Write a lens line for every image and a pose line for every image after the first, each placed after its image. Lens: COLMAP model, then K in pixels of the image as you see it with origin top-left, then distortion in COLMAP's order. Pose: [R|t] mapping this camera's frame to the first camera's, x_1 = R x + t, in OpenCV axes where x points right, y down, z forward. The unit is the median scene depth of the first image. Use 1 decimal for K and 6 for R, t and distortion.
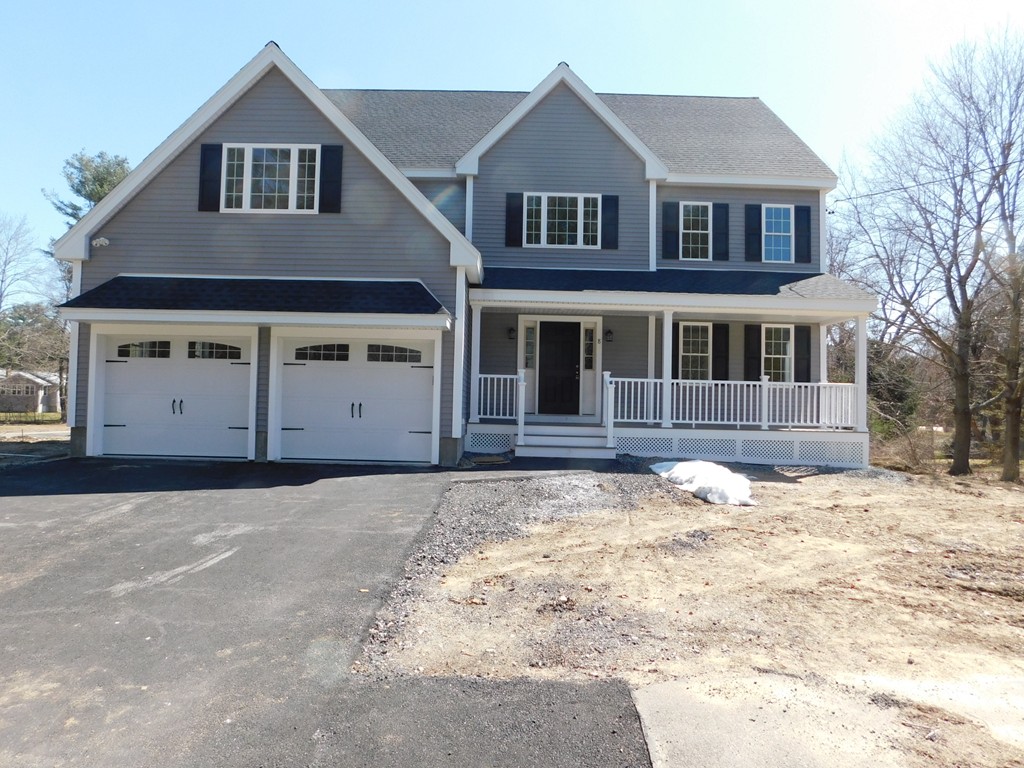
lens RADIAL K [[720.8, 0, 512.5], [0, 720.8, 381.8], [0, 0, 1]] dist [0.051699, -0.091081]
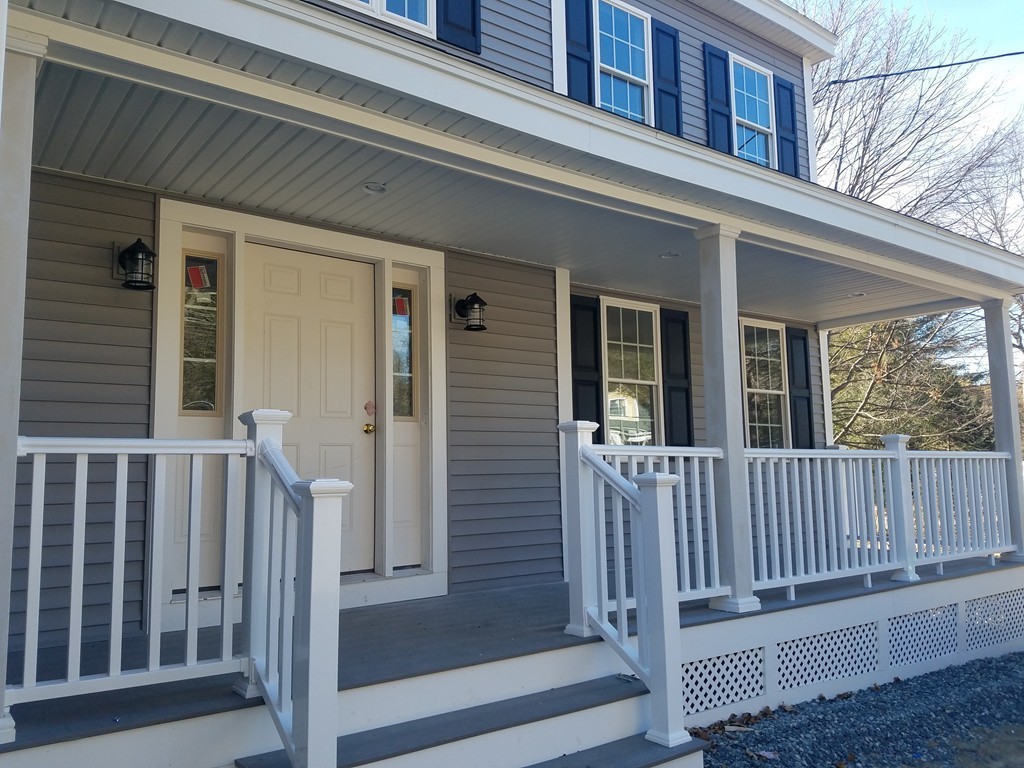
lens RADIAL K [[787.2, 0, 502.3], [0, 787.2, 384.2], [0, 0, 1]] dist [0.181730, -0.242076]
pose [[0.803591, 0.029922, 0.594429, -0.068307], [0.012012, 0.997717, -0.066462, -0.008872], [-0.595061, 0.060549, 0.801397, 0.768374]]
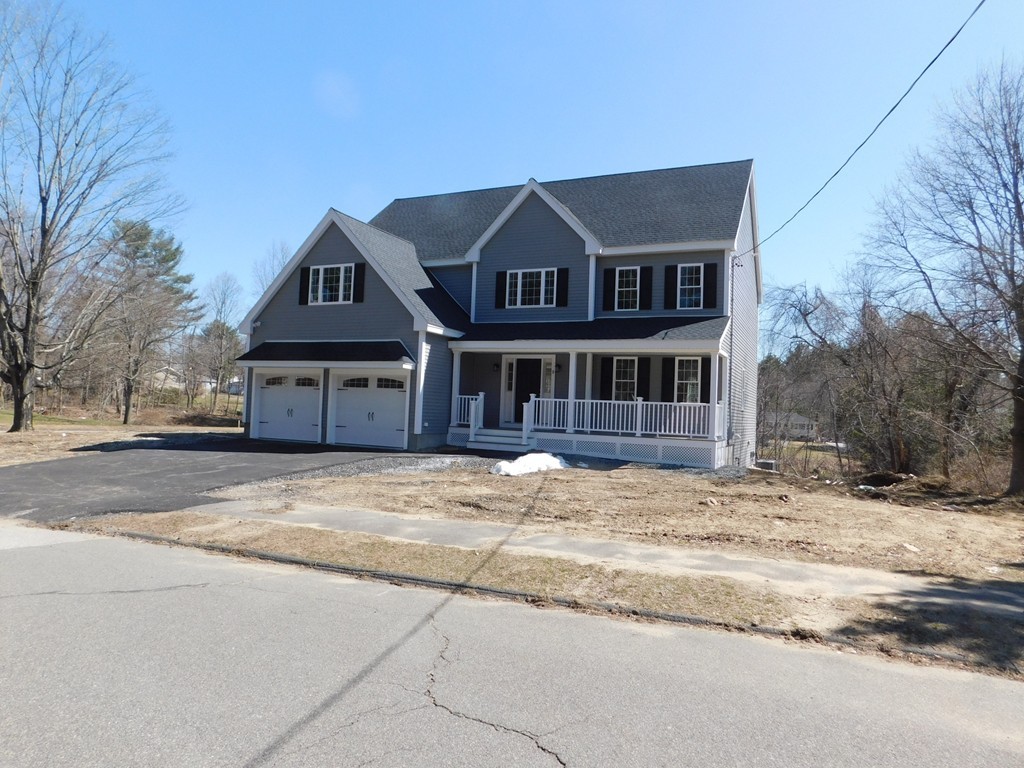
lens RADIAL K [[787.2, 0, 502.3], [0, 787.2, 384.2], [0, 0, 1]] dist [0.181730, -0.242076]
pose [[0.884249, -0.003040, -0.467007, 0.808893], [-0.005462, 0.999843, -0.016851, -0.006191], [0.466984, 0.017451, 0.884093, -0.442977]]
